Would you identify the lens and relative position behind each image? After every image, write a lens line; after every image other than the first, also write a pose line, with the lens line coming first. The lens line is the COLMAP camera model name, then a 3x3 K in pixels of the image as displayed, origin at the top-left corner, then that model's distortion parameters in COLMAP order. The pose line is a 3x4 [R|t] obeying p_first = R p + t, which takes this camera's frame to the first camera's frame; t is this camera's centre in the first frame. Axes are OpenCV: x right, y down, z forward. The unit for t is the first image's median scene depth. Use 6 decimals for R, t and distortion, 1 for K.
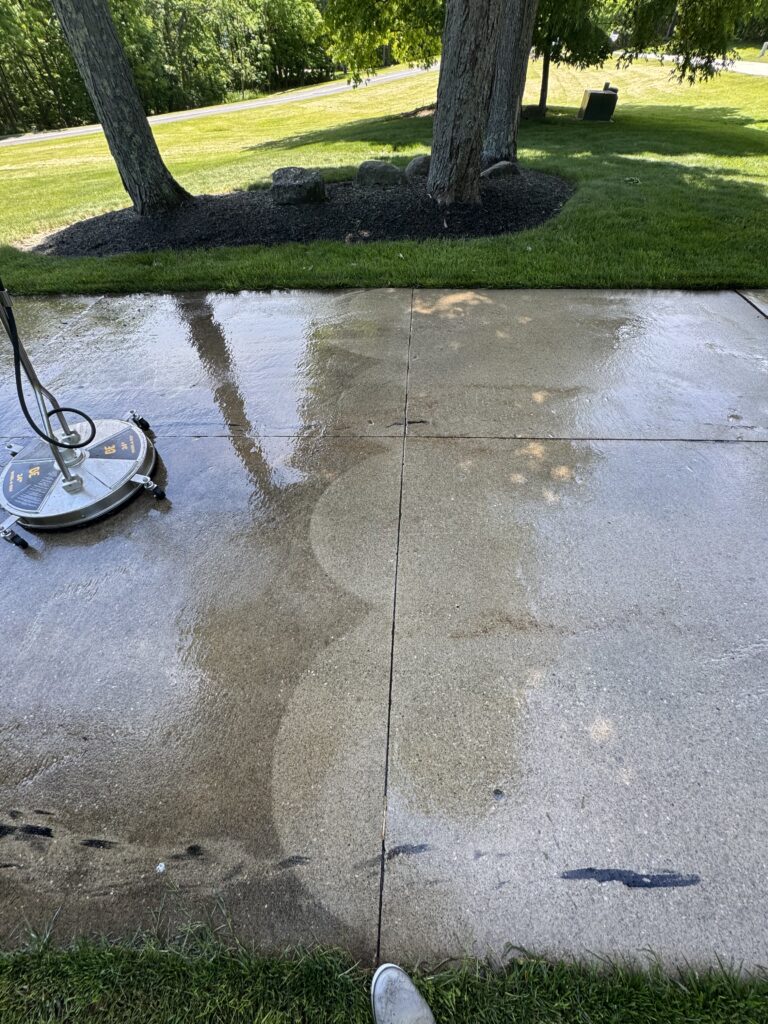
lens RADIAL K [[406.9, 0, 384.3], [0, 406.9, 513.6], [0, 0, 1]] dist [-0.002495, 0.000135]
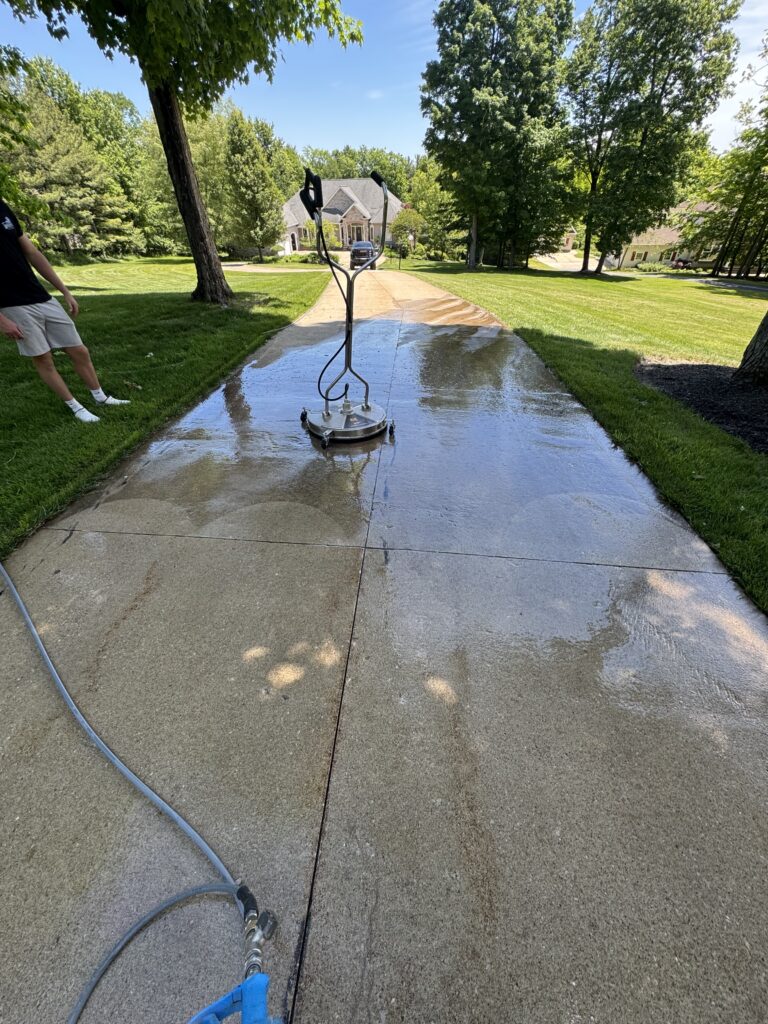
lens RADIAL K [[406.9, 0, 384.3], [0, 406.9, 513.6], [0, 0, 1]] dist [-0.002495, 0.000135]
pose [[-0.037567, 0.605911, -0.794645, 0.891766], [-0.773157, 0.486178, 0.407258, -0.754049], [0.633101, 0.629685, 0.450200, 0.568412]]
